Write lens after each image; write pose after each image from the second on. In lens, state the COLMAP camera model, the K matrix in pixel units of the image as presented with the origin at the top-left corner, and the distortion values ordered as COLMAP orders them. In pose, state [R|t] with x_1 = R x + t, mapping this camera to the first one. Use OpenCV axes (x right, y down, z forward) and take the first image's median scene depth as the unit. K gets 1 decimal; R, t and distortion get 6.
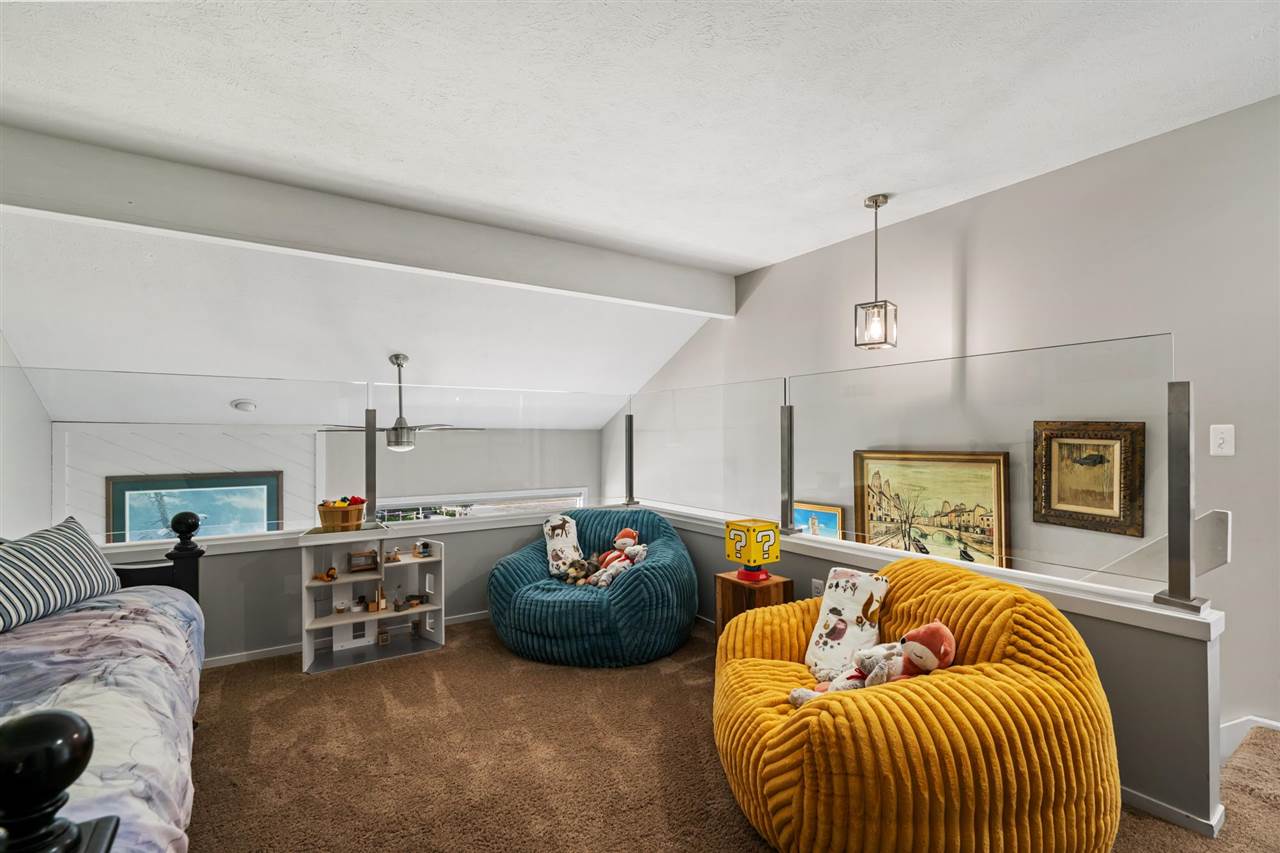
lens RADIAL K [[576.1, 0, 644.7], [0, 576.1, 432.4], [0, 0, 1]] dist [-0.008649, 0.004533]
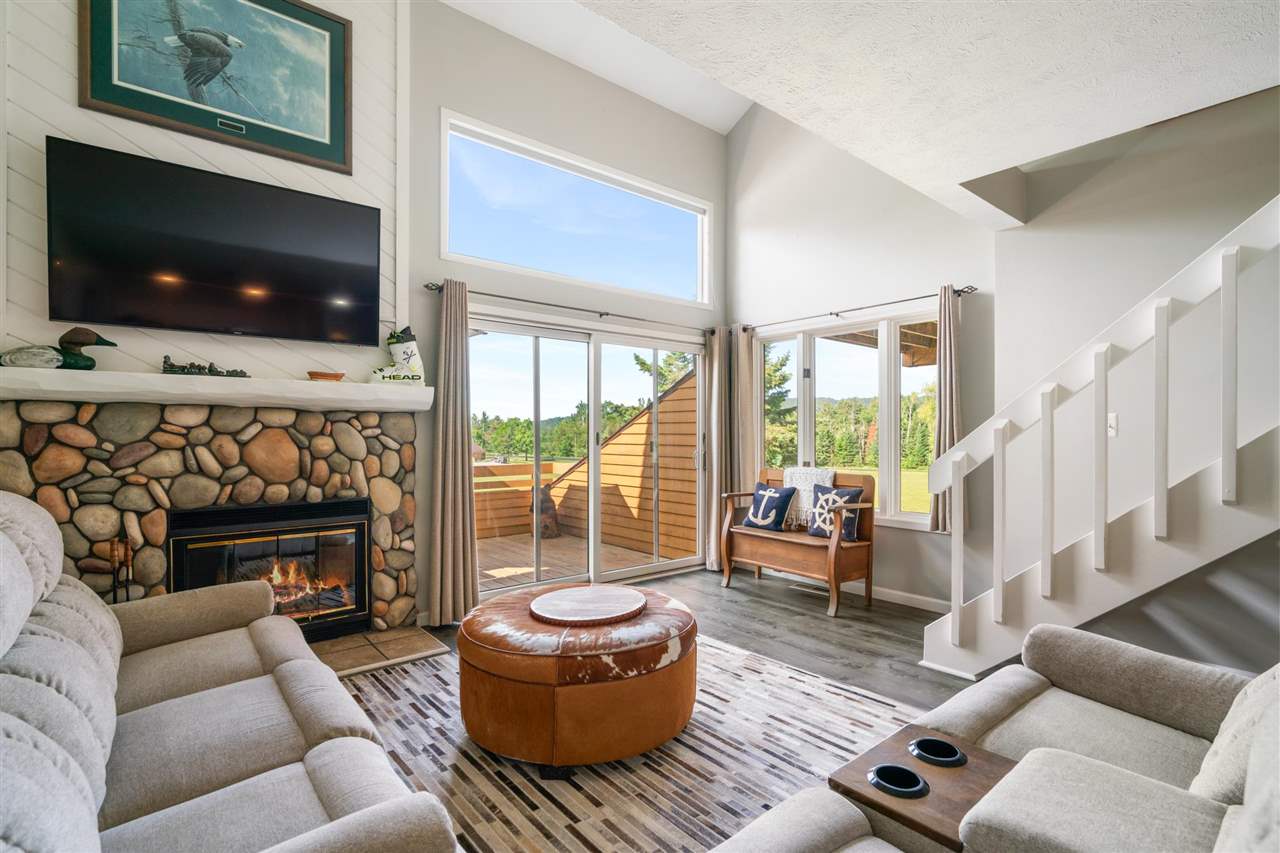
lens RADIAL K [[596.9, 0, 640.2], [0, 596.9, 430.0], [0, 0, 1]] dist [-0.001107, 0.000376]
pose [[0.994783, 0.006128, 0.101830, -0.387009], [-0.005952, 0.999980, -0.002032, 0.561575], [-0.101840, 0.001416, 0.994800, 0.301621]]
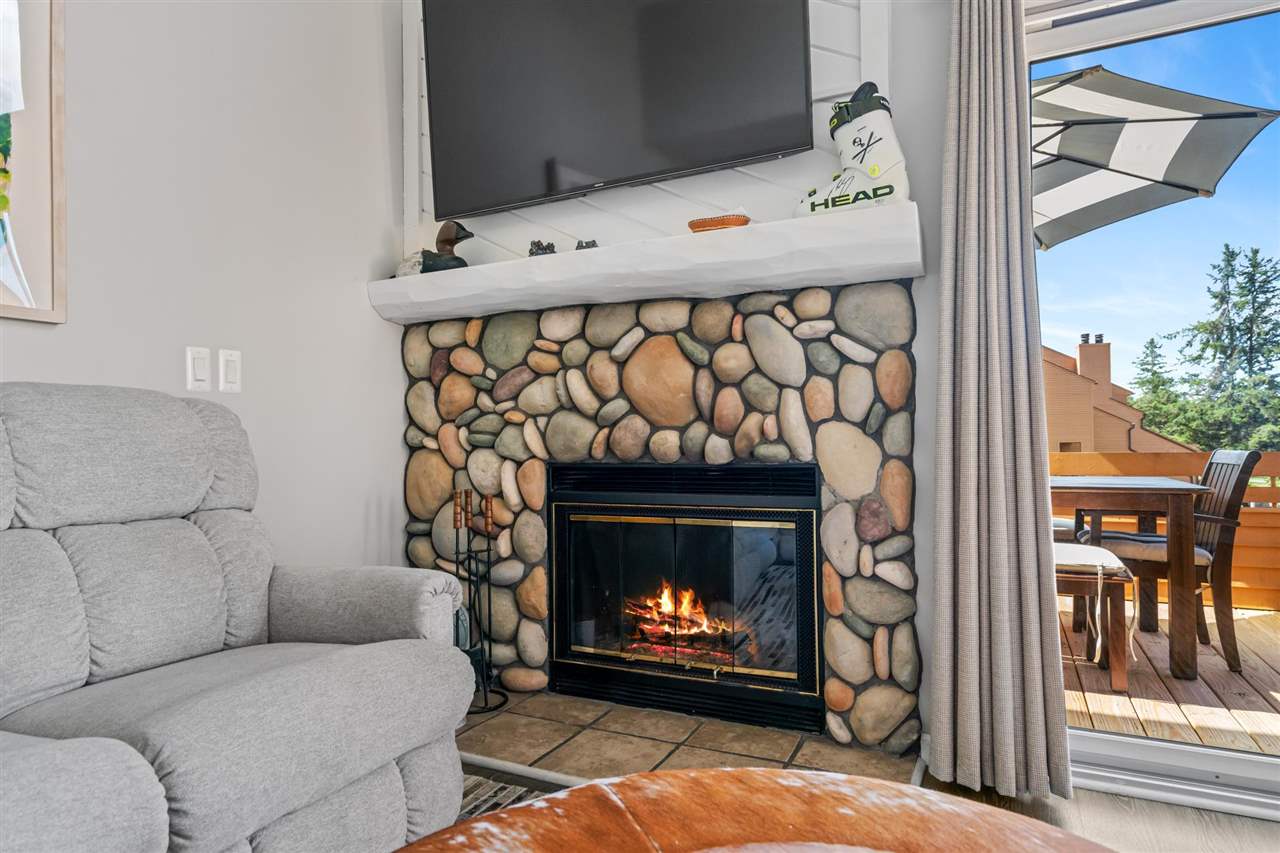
lens RADIAL K [[746.7, 0, 644.5], [0, 746.7, 433.5], [0, 0, 1]] dist [0.008125, 0.001797]
pose [[0.501542, -0.011798, -0.865053, -0.303937], [0.011934, 0.999906, -0.006718, 0.628873], [0.865051, -0.006954, 0.501636, 0.746799]]
